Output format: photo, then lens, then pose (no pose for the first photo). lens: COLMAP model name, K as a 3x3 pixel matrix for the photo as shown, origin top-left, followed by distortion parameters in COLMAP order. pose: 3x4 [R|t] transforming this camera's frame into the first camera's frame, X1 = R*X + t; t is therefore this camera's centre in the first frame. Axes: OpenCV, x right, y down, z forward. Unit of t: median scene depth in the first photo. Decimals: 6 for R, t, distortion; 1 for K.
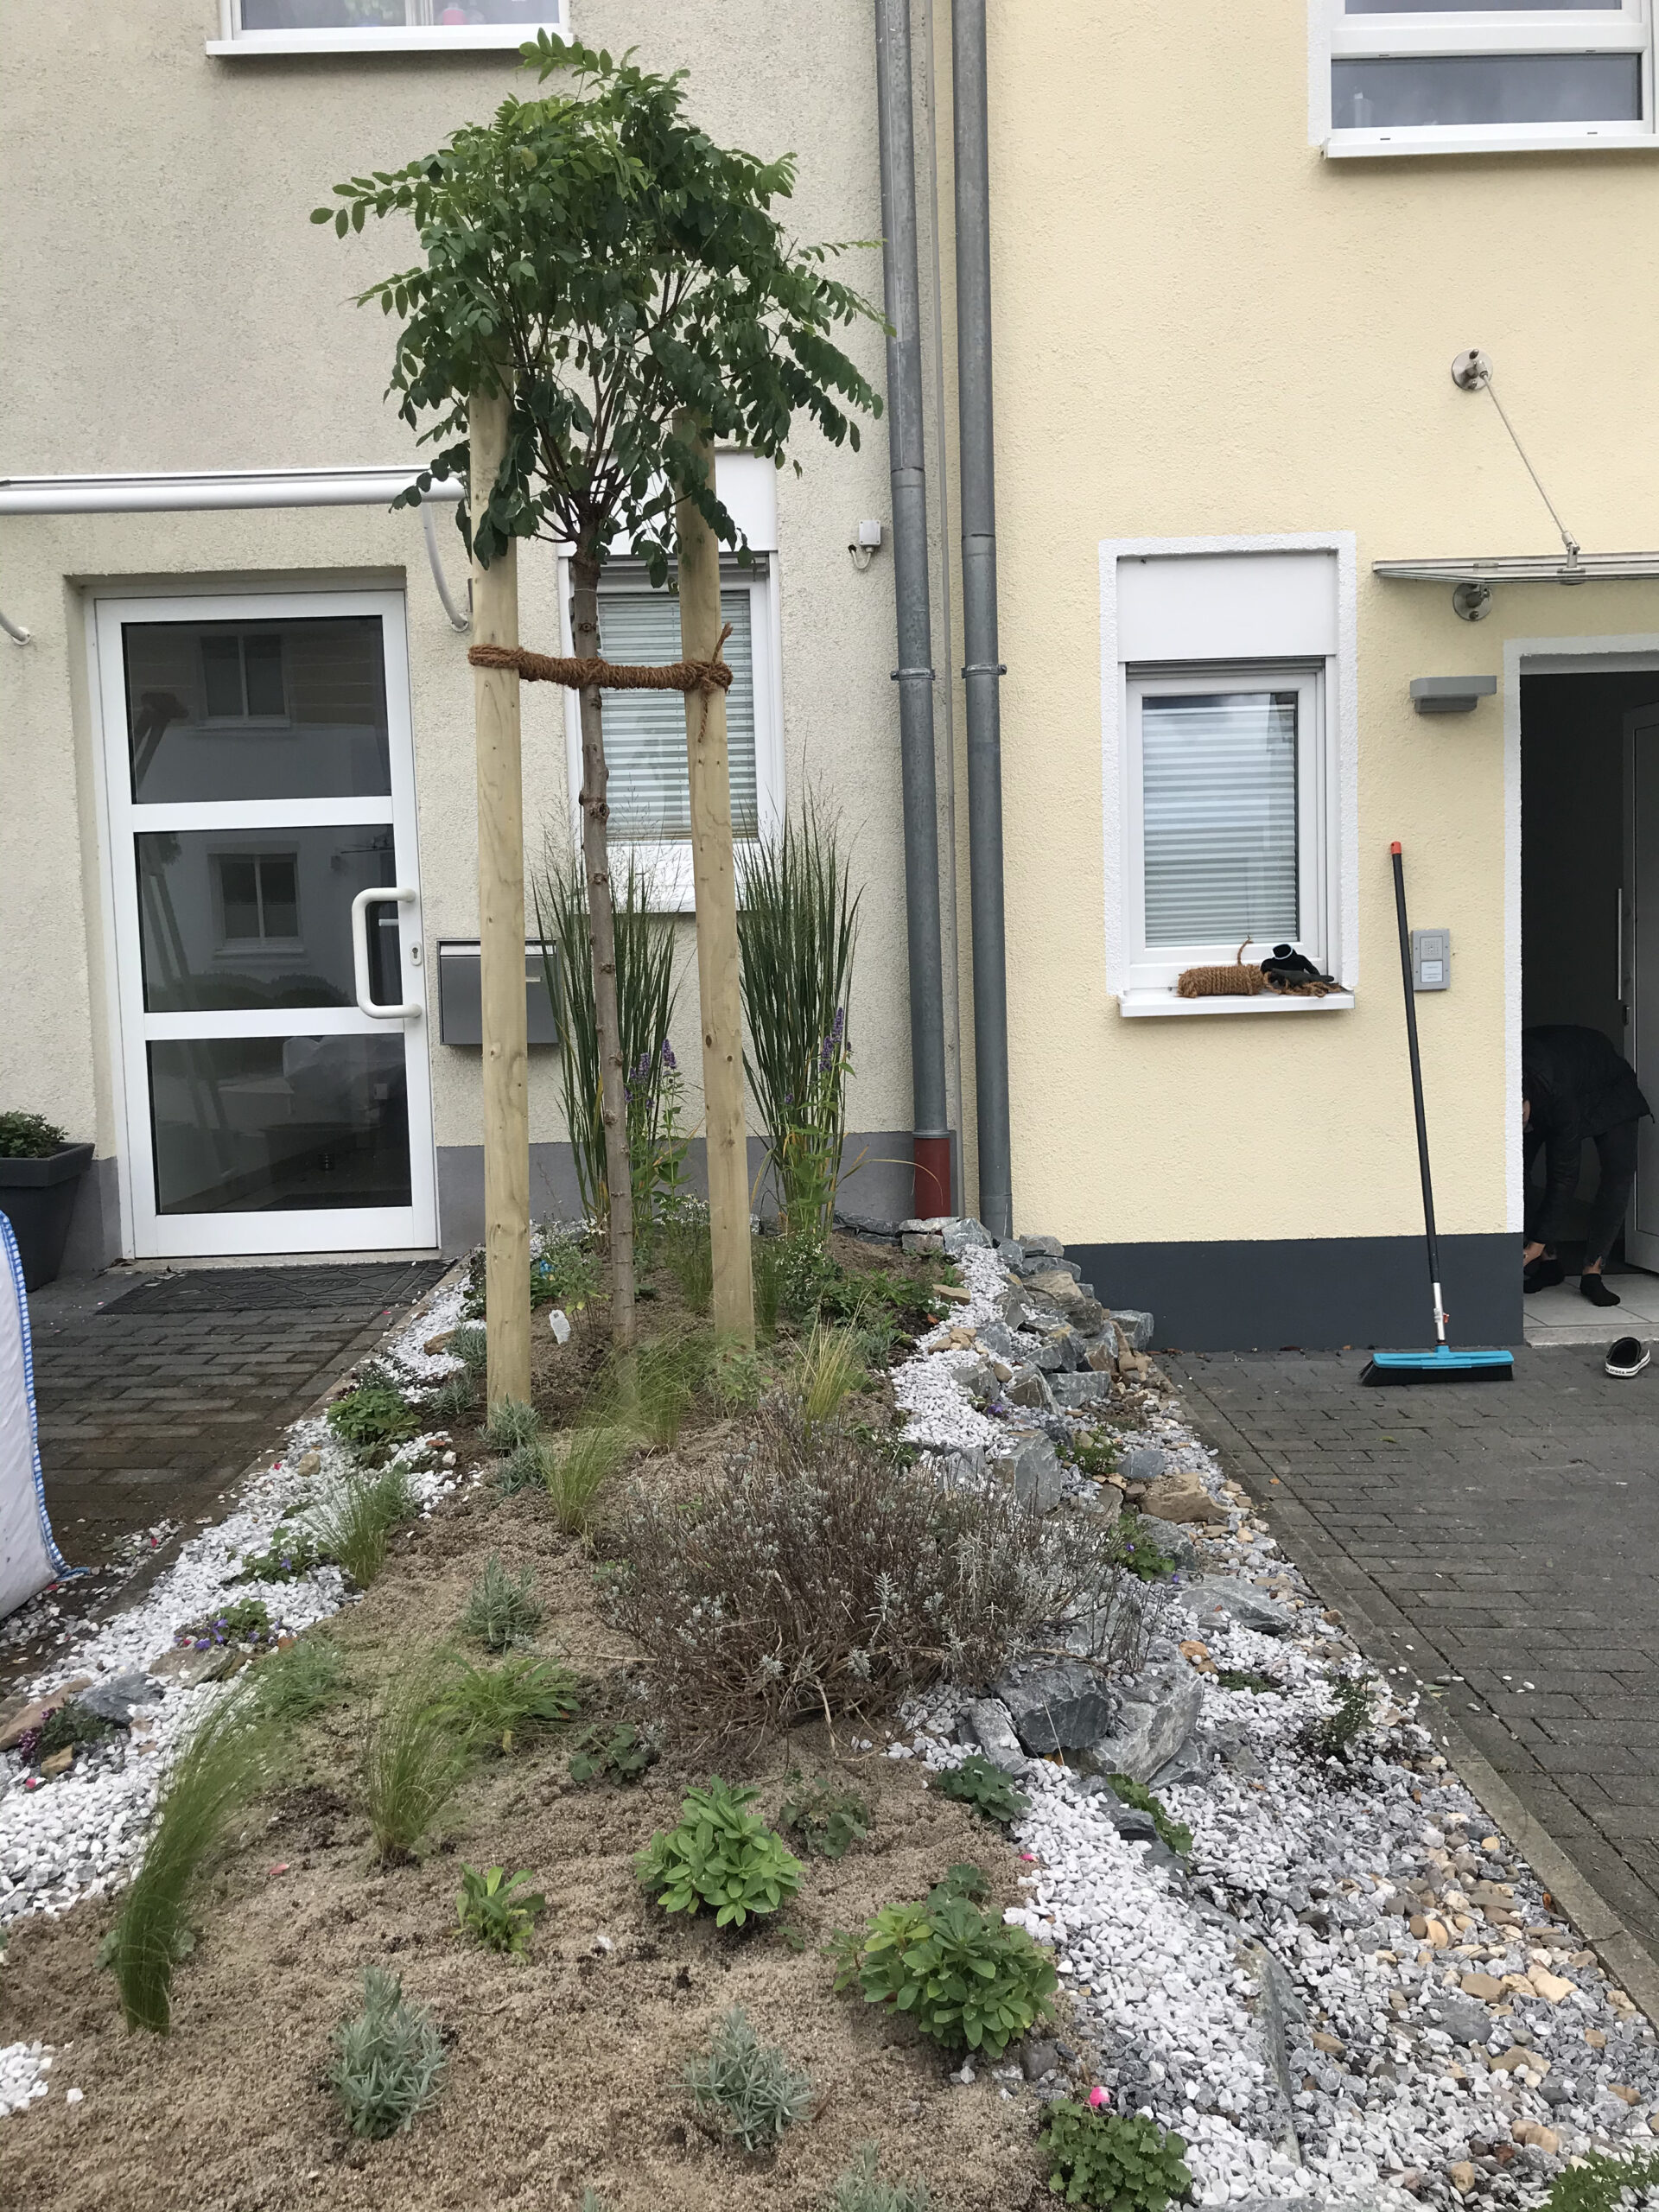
lens RADIAL K [[1805.7, 0, 824.8], [0, 1805.7, 1085.7], [0, 0, 1]] dist [0.045802, -0.056091]
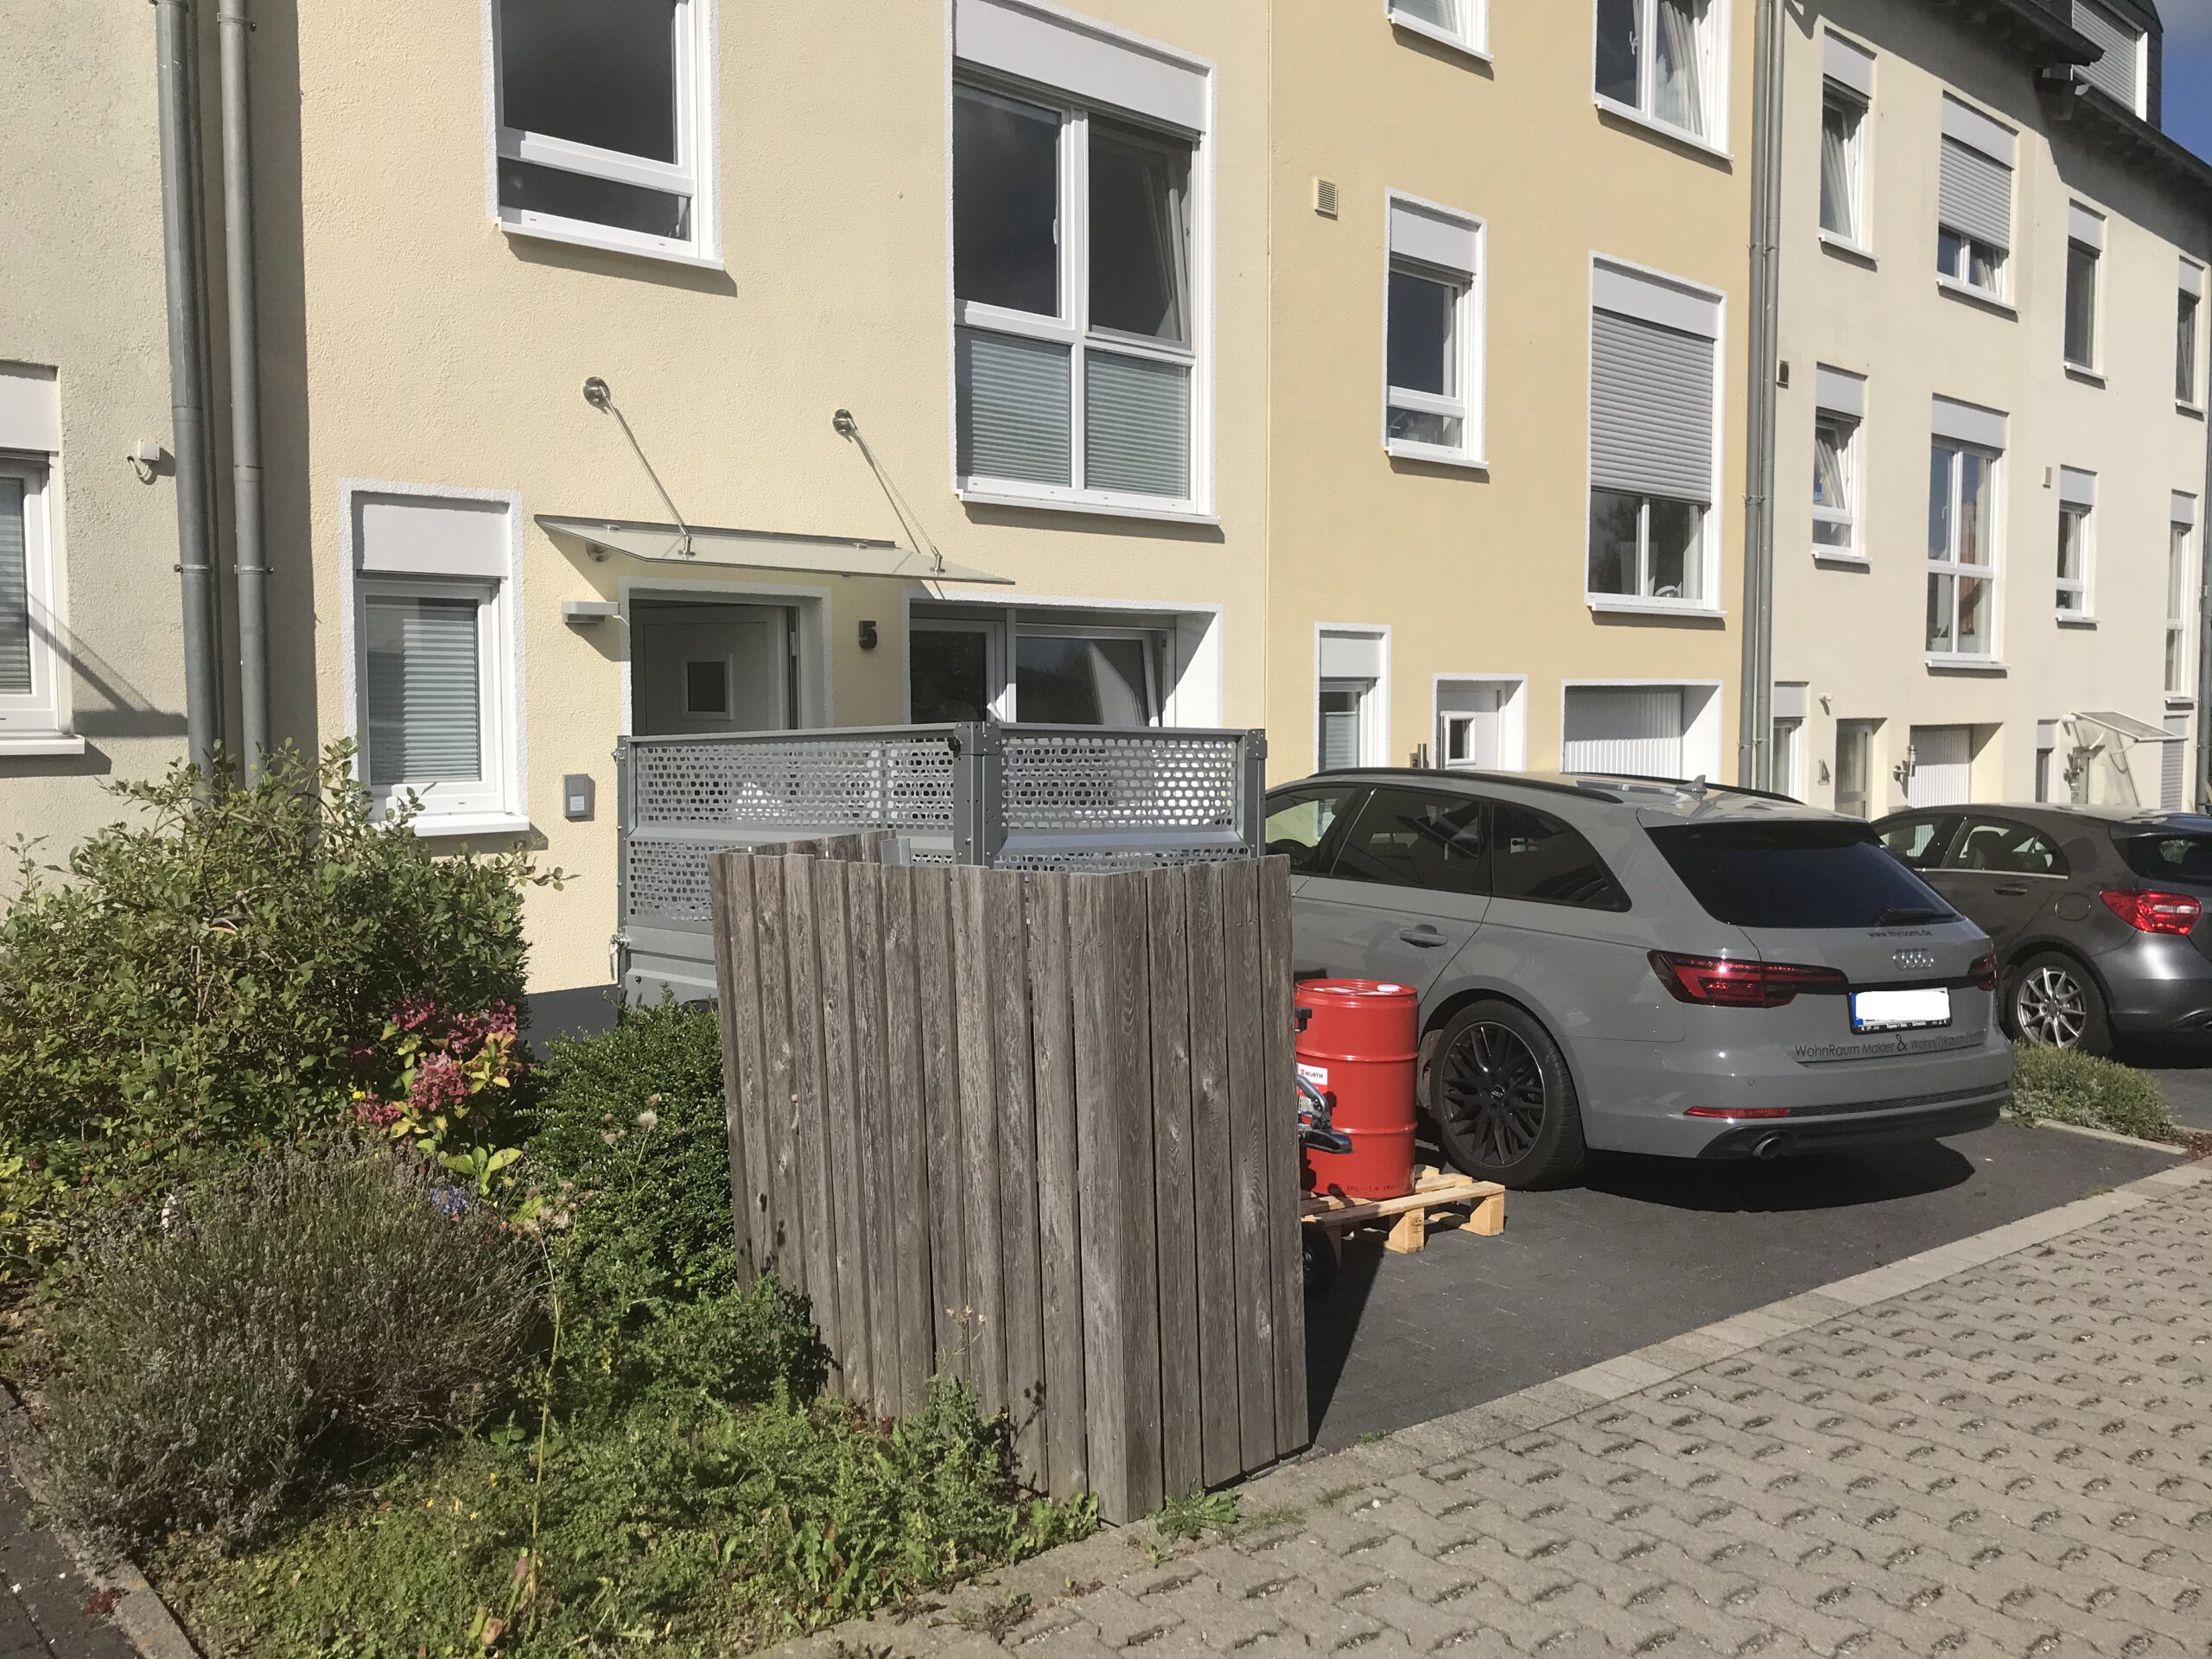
lens RADIAL K [[1818.7, 0, 1078.6], [0, 1818.7, 814.7], [0, 0, 1]] dist [0.066647, -0.093938]
pose [[0.734707, -0.011172, 0.678292, -0.361833], [0.030273, 0.999408, -0.016331, -0.020310], [-0.677708, 0.032532, 0.734611, -0.330742]]
